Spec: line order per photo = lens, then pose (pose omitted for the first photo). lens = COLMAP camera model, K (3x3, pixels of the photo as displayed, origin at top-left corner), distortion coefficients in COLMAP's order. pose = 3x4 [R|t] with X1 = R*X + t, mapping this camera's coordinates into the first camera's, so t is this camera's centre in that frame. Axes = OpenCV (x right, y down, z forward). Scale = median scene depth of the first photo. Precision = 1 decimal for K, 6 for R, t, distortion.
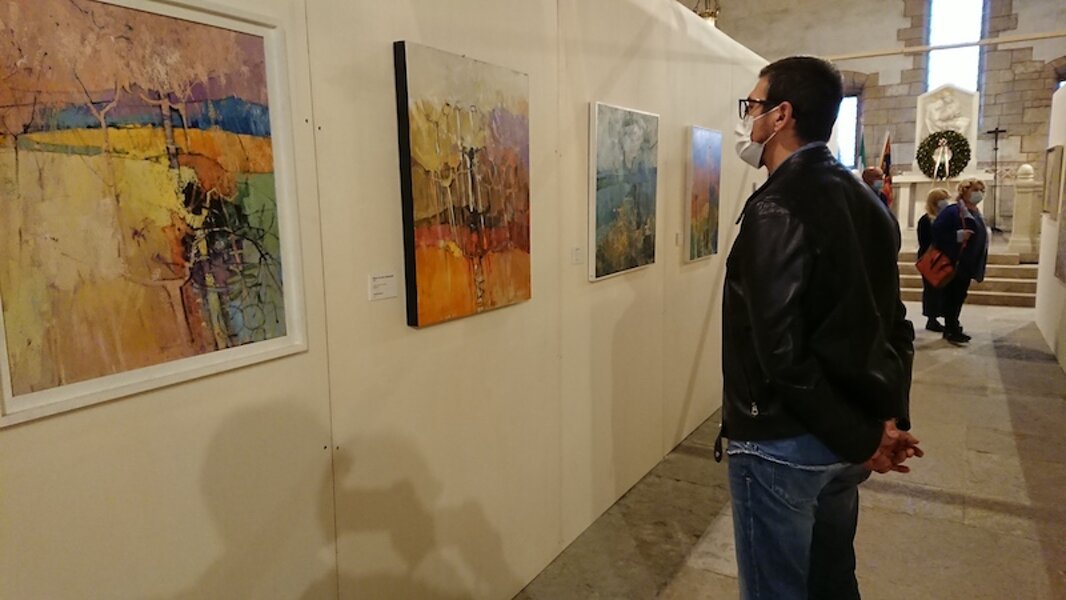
lens RADIAL K [[702.8, 0, 533.0], [0, 702.8, 300.0], [0, 0, 1]] dist [-0.004483, -0.003021]
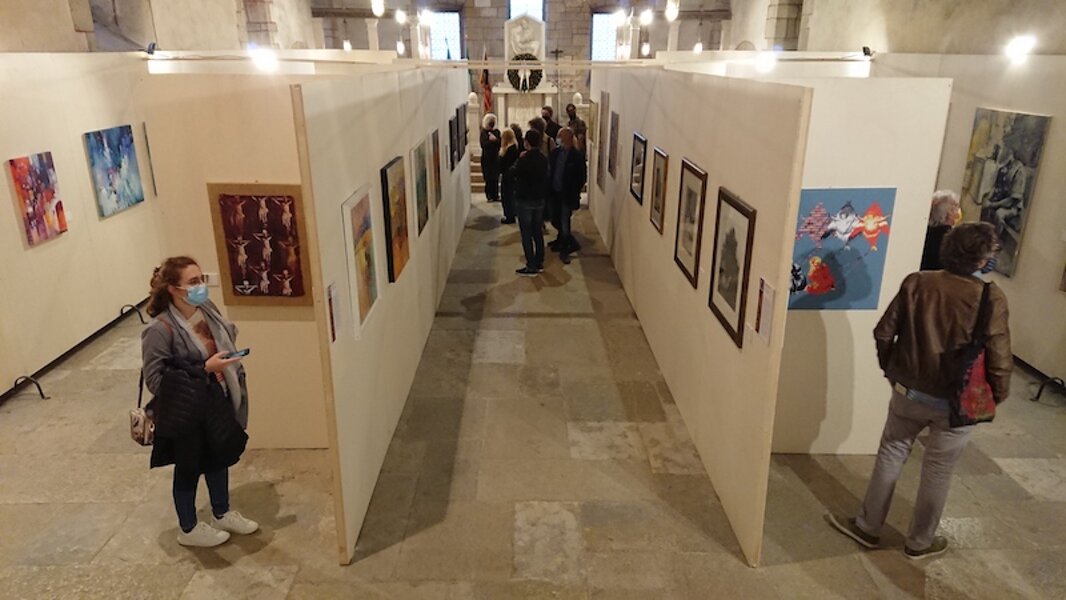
lens RADIAL K [[717.8, 0, 538.0], [0, 717.8, 293.4], [0, 0, 1]] dist [0.228503, -0.318983]
pose [[0.843150, -0.152984, 0.515455, -0.175539], [0.056226, 0.978498, 0.198443, -0.066711], [-0.534730, -0.138335, 0.833623, -0.232957]]
